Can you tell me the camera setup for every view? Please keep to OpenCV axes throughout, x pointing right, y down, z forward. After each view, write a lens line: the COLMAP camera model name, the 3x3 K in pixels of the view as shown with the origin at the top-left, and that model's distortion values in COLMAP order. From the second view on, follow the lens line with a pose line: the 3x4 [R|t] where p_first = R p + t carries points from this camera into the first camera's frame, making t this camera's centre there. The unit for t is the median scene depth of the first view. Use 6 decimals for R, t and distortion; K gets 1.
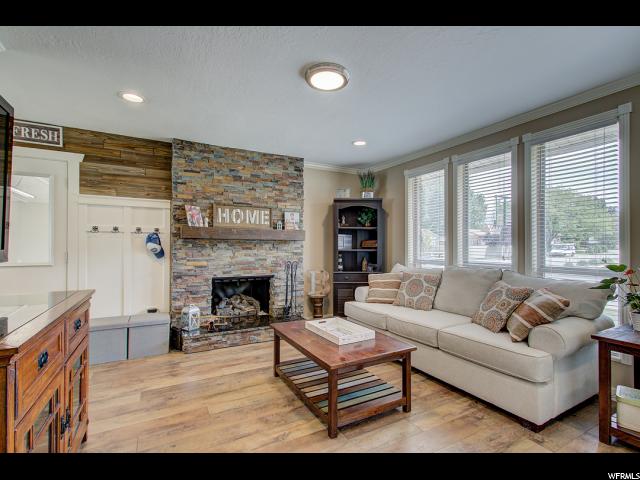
lens RADIAL K [[300.3, 0, 313.9], [0, 300.3, 241.5], [0, 0, 1]] dist [-0.001171, 0.003330]
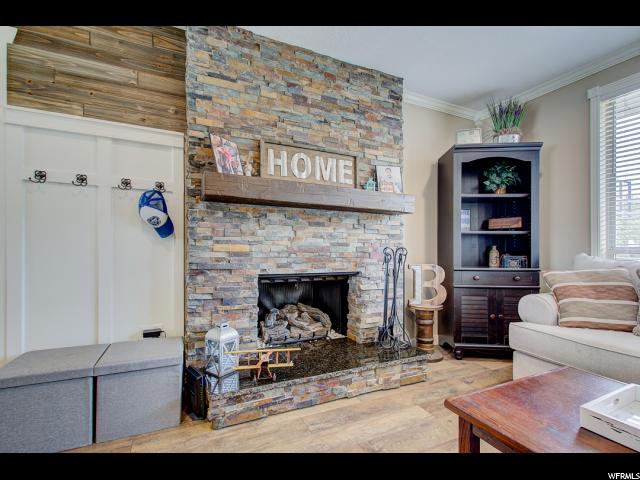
lens RADIAL K [[300.3, 0, 316.8], [0, 300.3, 252.3], [0, 0, 1]] dist [-0.001171, 0.003330]
pose [[0.998080, 0.005088, -0.061734, -0.194702], [-0.003460, 0.999644, 0.026458, 0.063768], [0.061847, -0.026194, 0.997742, 0.447214]]
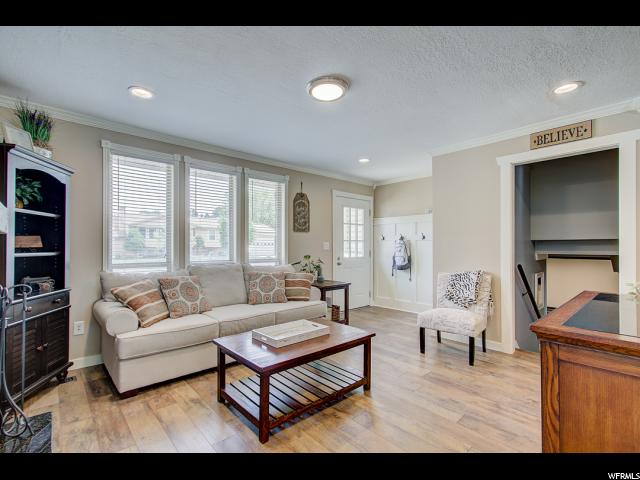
lens RADIAL K [[300.3, 0, 318.0], [0, 300.3, 244.8], [0, 0, 1]] dist [-0.001171, 0.003330]
pose [[-0.235149, -0.005498, 0.971944, -0.593736], [-0.016136, 0.999868, 0.001752, 0.000852], [-0.971825, -0.015272, -0.235206, 0.767627]]
